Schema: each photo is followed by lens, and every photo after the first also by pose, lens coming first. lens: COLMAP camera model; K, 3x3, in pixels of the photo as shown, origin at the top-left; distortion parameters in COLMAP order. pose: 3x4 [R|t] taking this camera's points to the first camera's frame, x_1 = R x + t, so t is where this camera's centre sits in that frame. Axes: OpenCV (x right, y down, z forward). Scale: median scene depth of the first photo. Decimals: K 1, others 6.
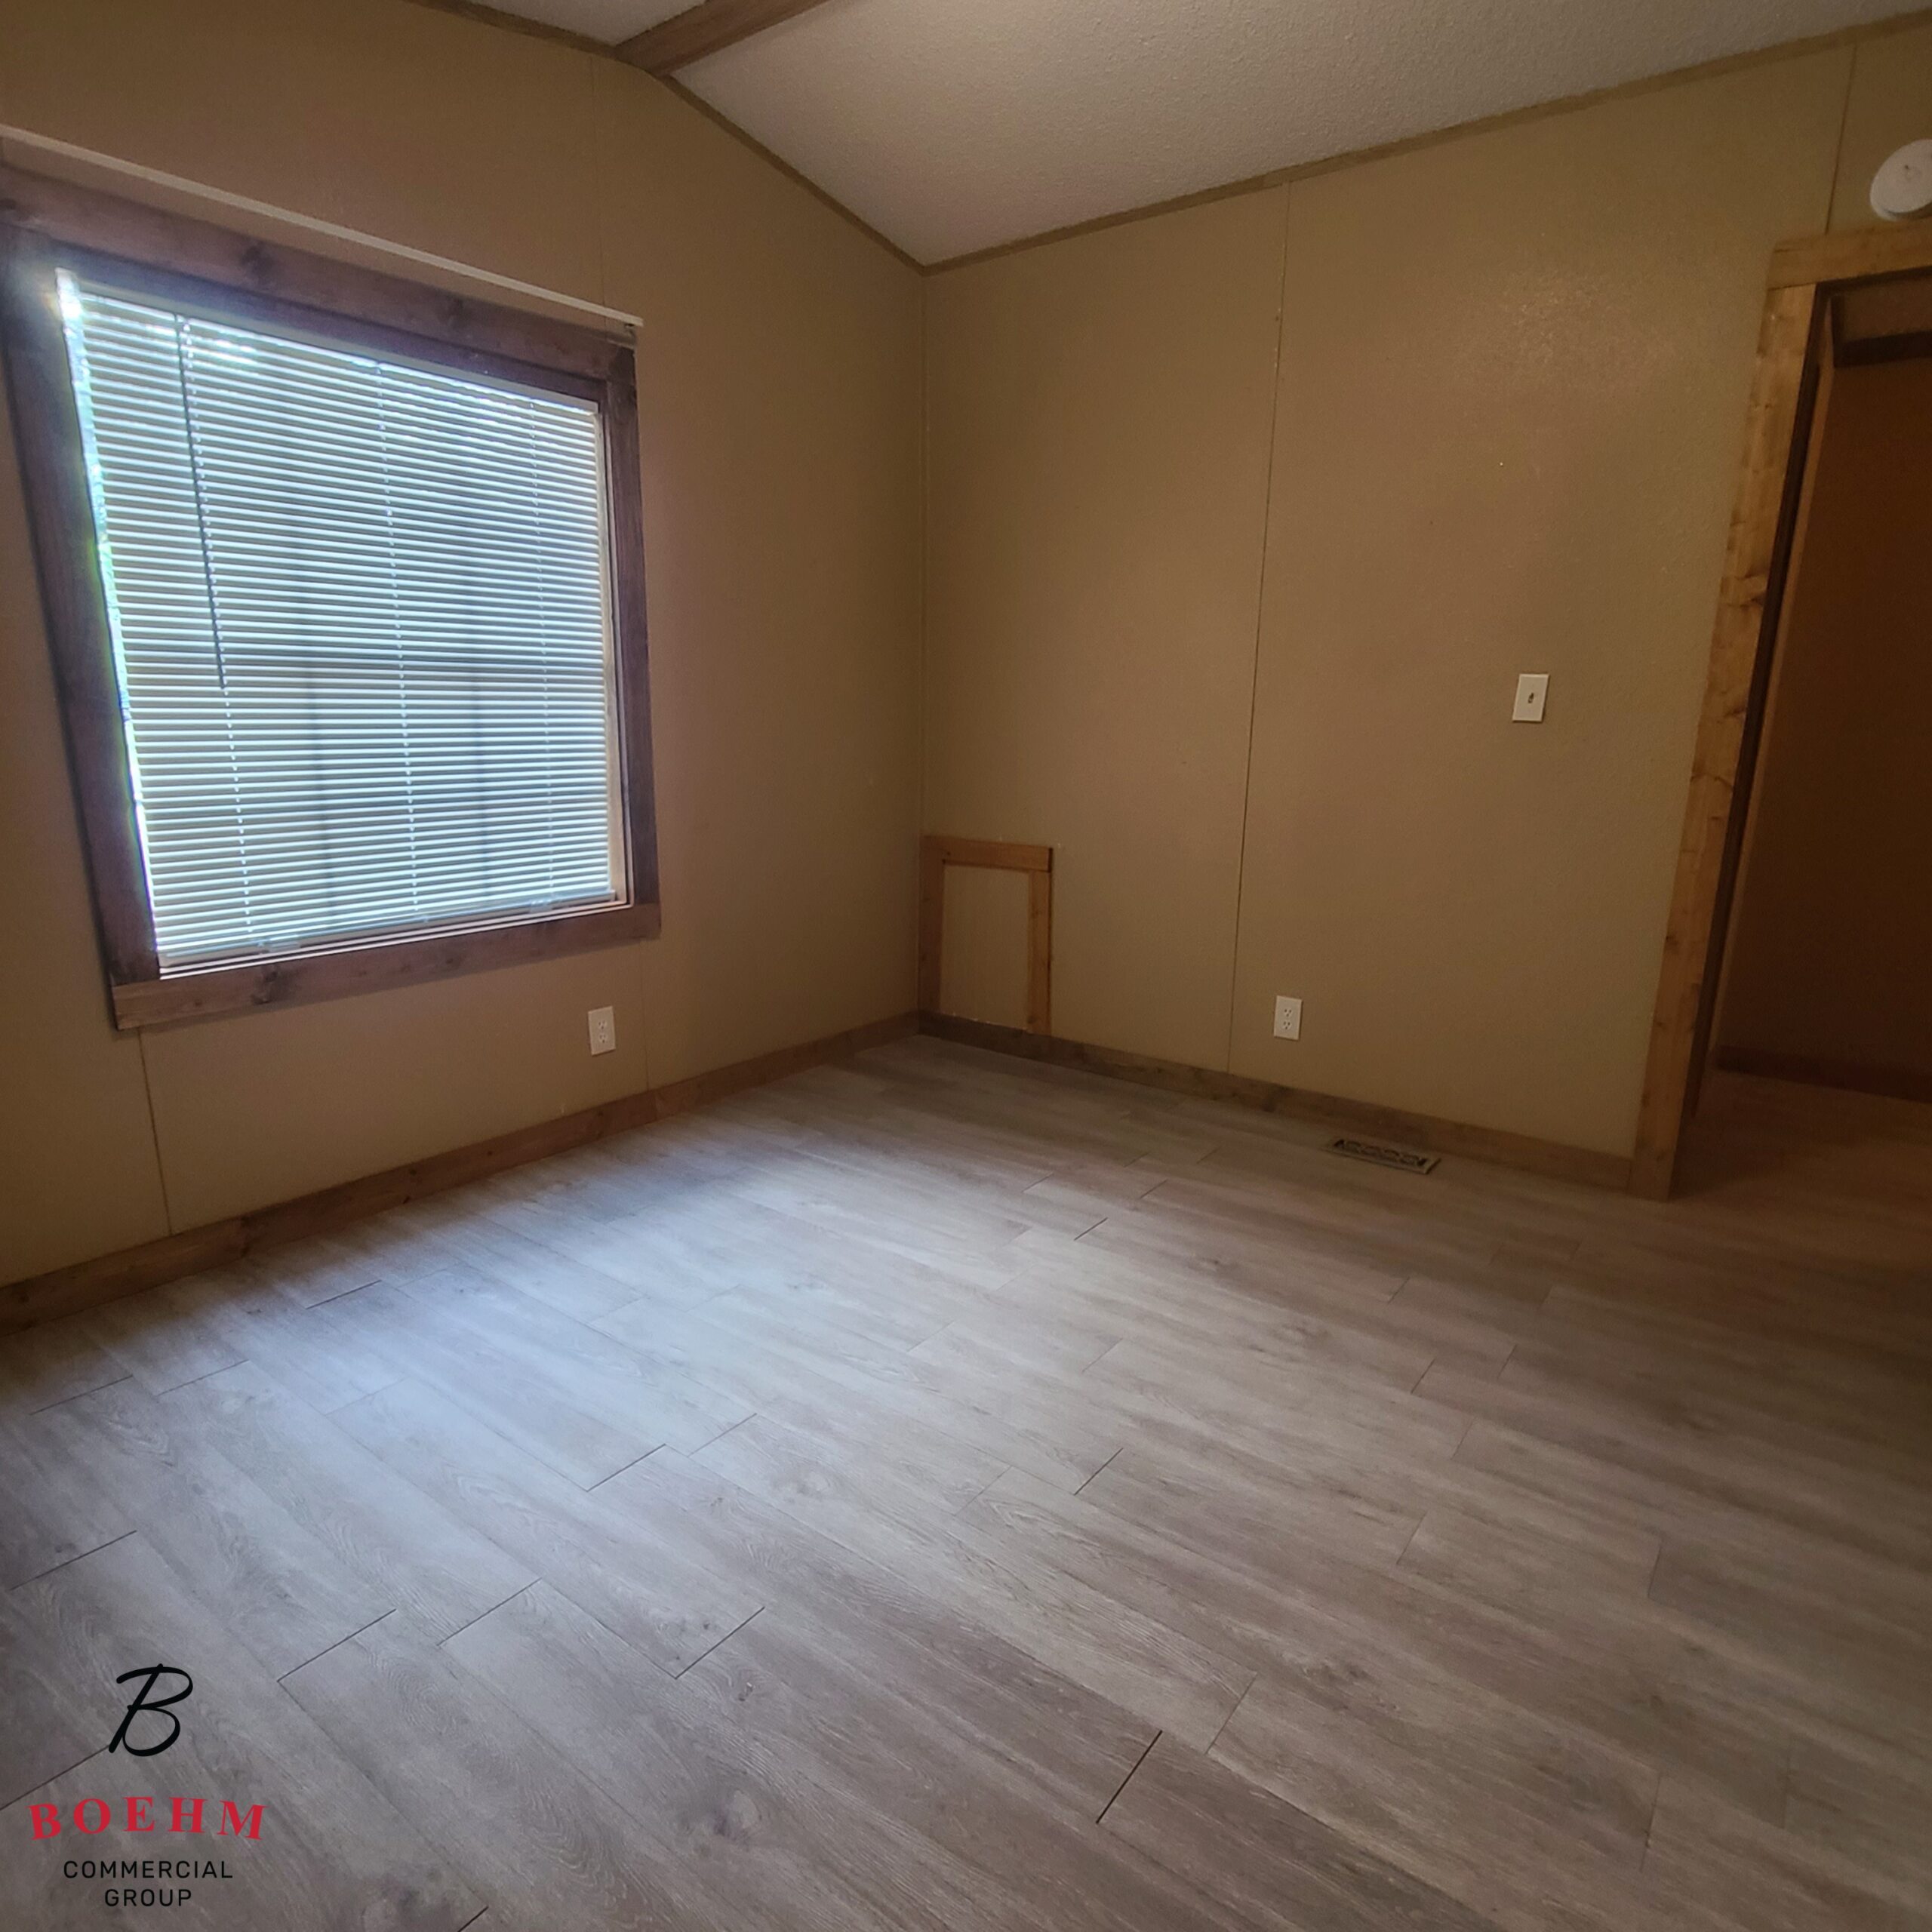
lens RADIAL K [[1180.0, 0, 963.4], [0, 1180.0, 976.7], [0, 0, 1]] dist [0.000251, -0.002257]
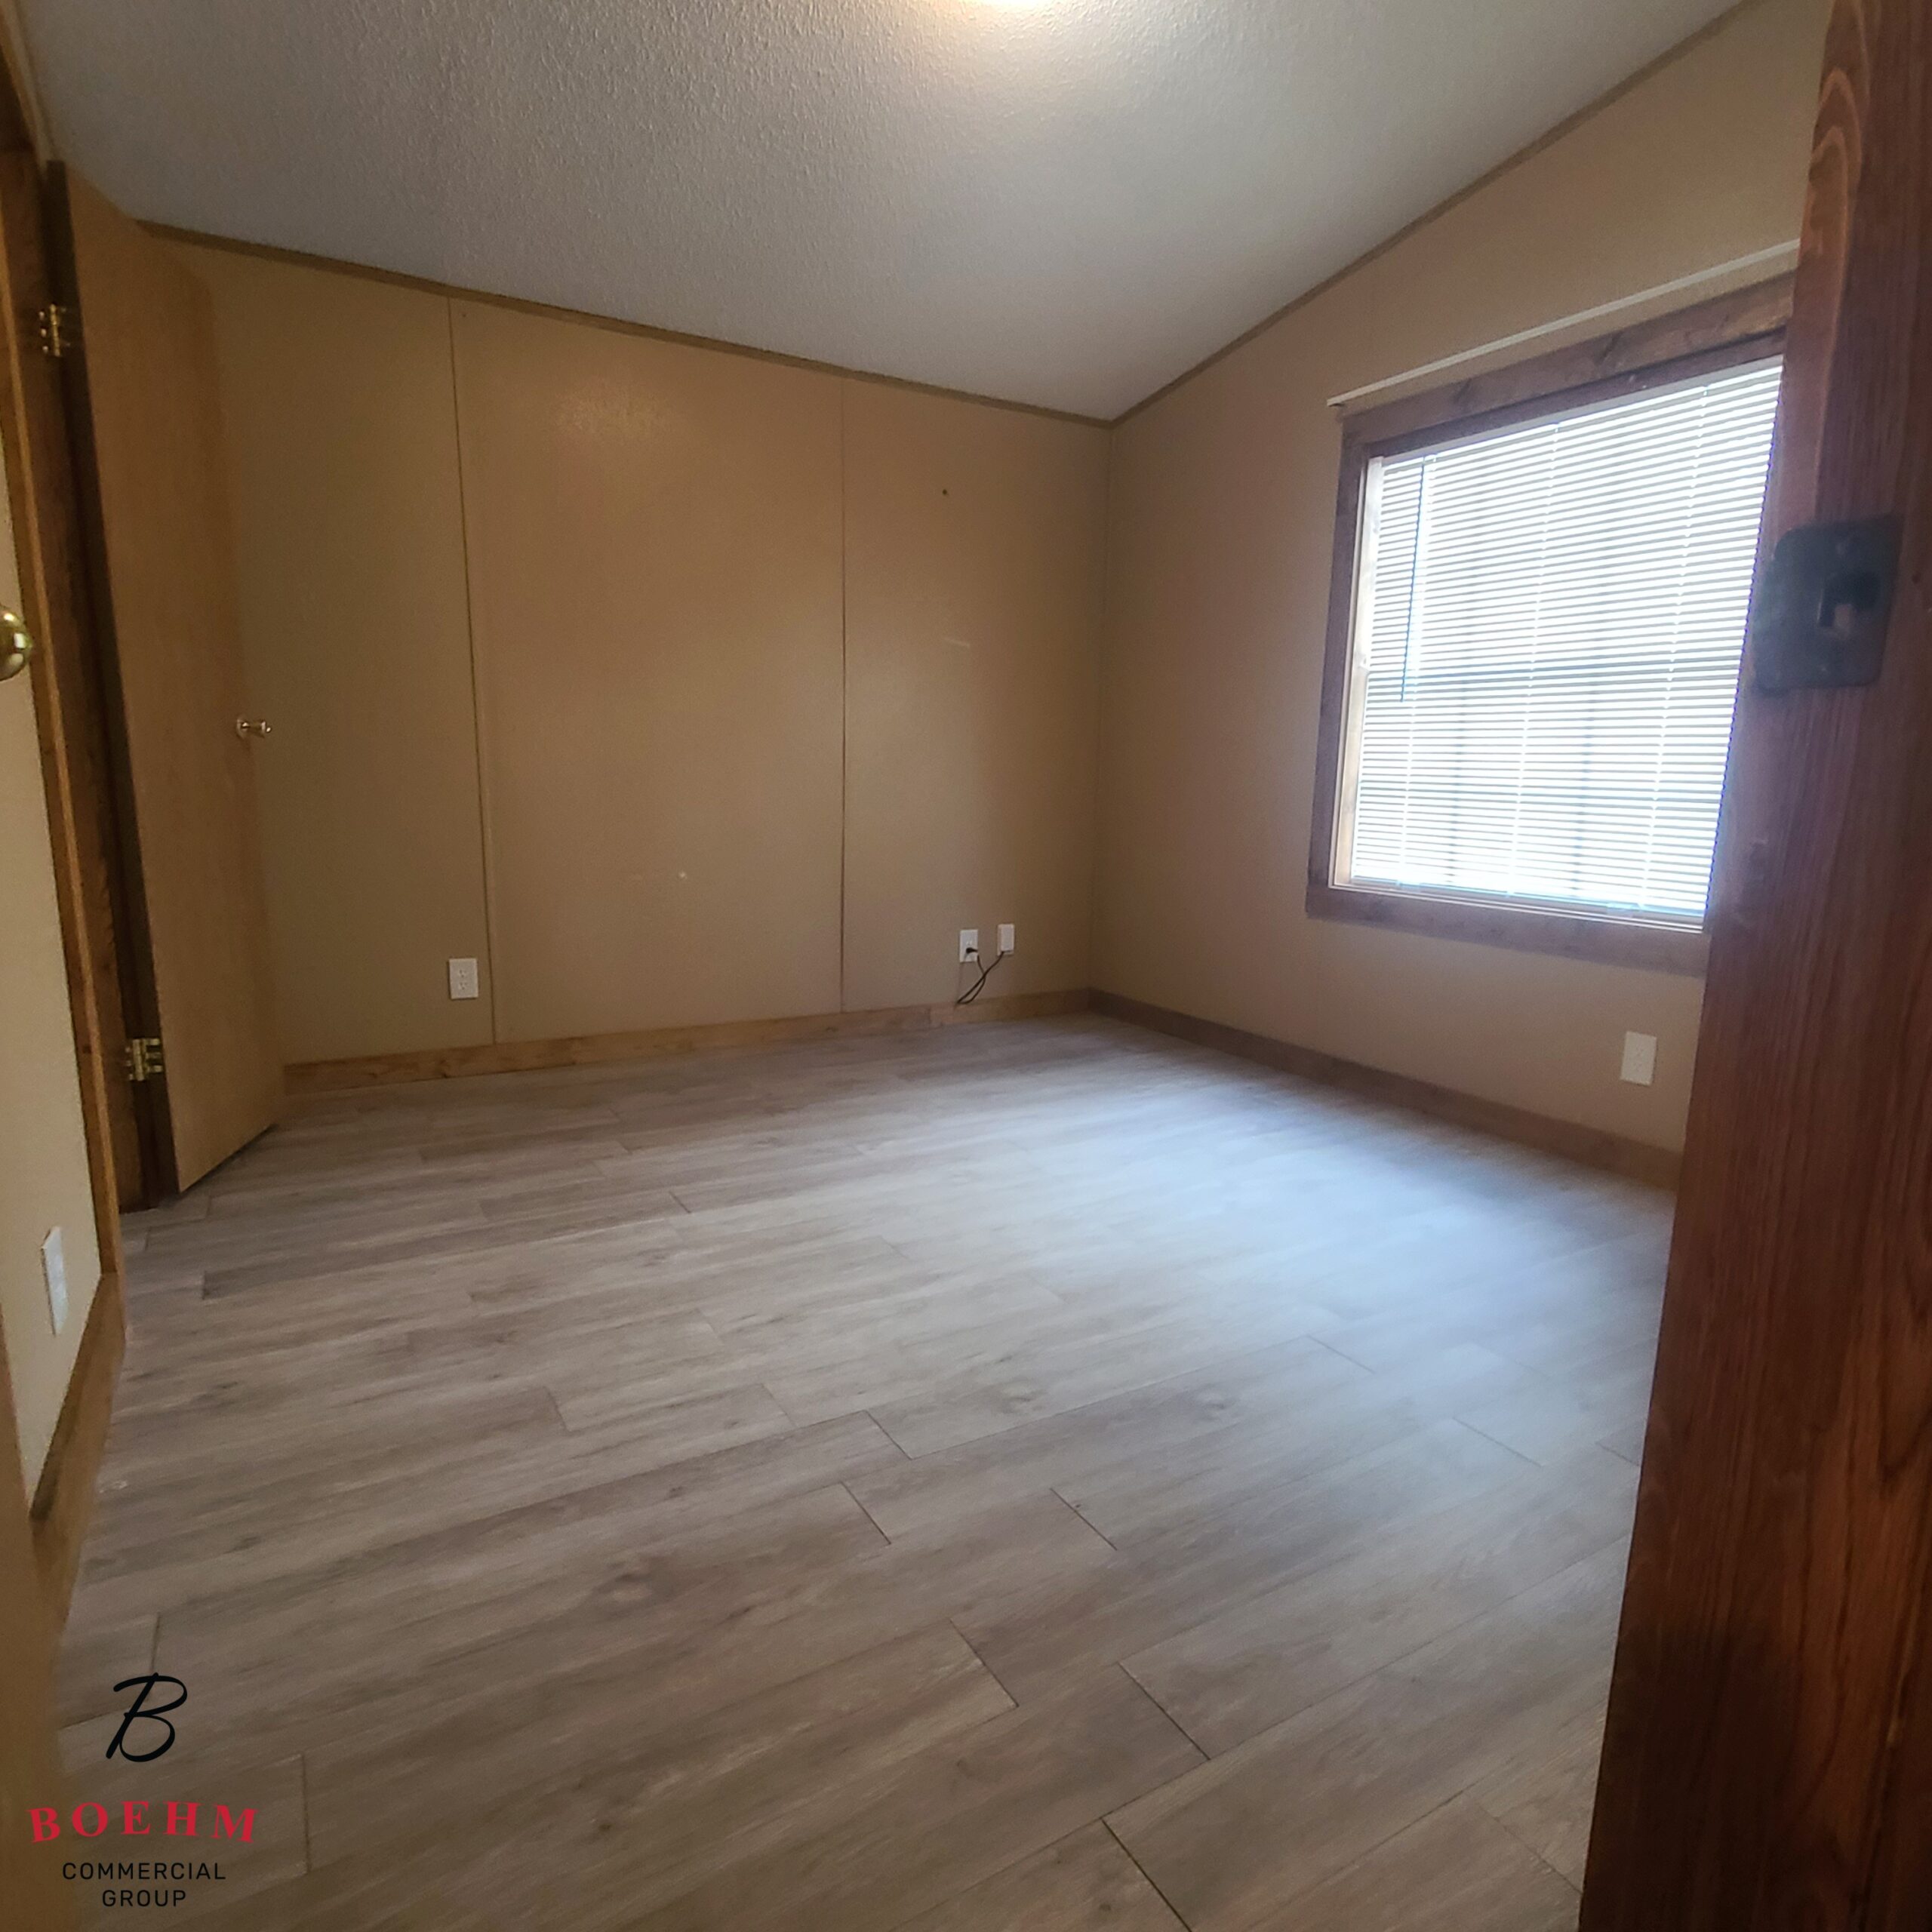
lens RADIAL K [[1180.0, 0, 964.3], [0, 1180.0, 969.2], [0, 0, 1]] dist [0.000251, -0.002257]
pose [[-0.380576, 0.134148, -0.914968, 1.212051], [-0.233230, 0.943513, 0.235344, -0.190929], [0.894855, 0.302964, -0.327791, 1.379183]]
